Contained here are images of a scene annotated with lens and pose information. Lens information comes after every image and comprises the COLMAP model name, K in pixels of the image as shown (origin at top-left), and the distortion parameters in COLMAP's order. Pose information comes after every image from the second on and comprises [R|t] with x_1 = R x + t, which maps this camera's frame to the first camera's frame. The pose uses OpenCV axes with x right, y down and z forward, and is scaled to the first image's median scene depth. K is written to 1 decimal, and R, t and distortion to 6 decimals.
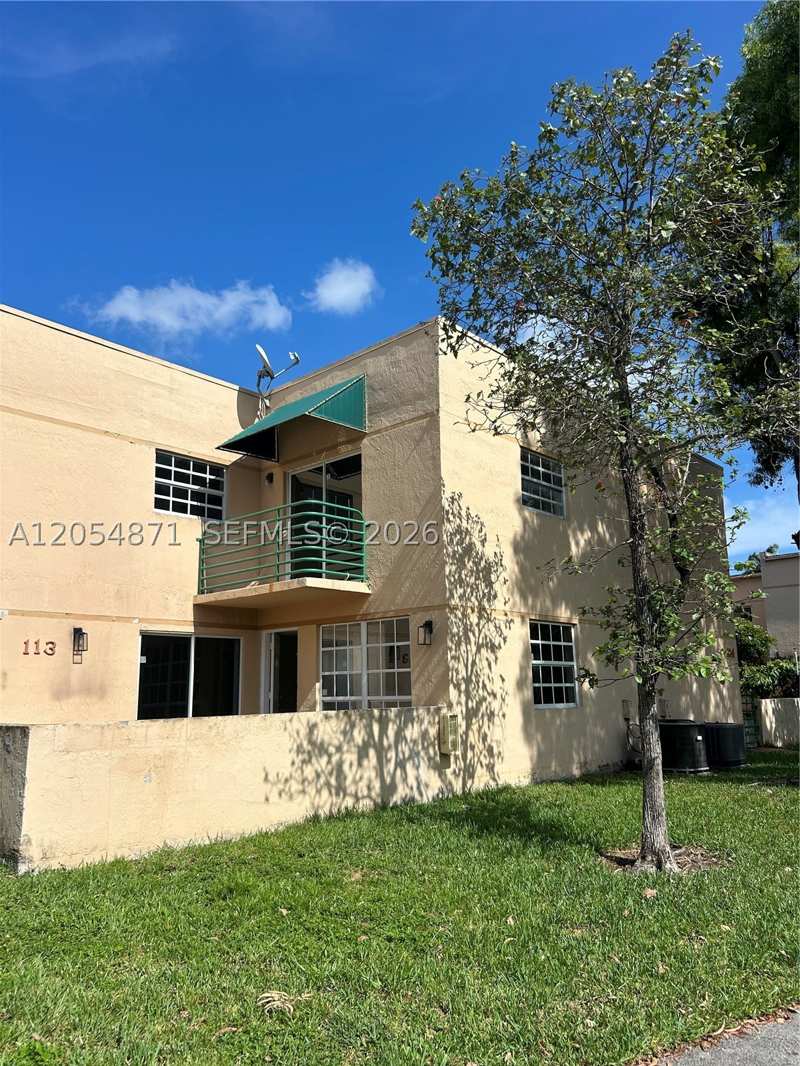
lens RADIAL K [[812.1, 0, 400.0], [0, 812.1, 533.0], [0, 0, 1]] dist [0.040688, -0.005659]
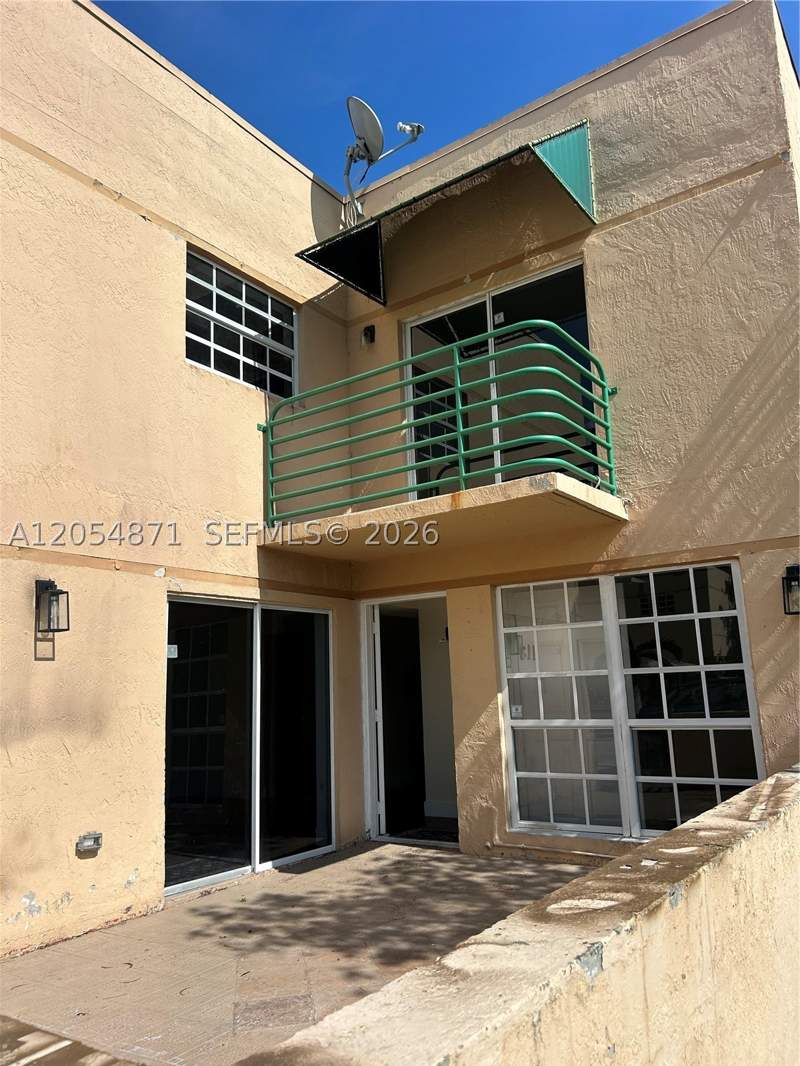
lens RADIAL K [[806.5, 0, 397.9], [0, 806.5, 535.7], [0, 0, 1]] dist [0.009668, -0.008602]
pose [[0.993081, 0.006754, 0.117236, -0.222061], [-0.007524, 0.999953, 0.006125, 0.075997], [-0.117190, -0.006965, 0.993085, 0.469256]]
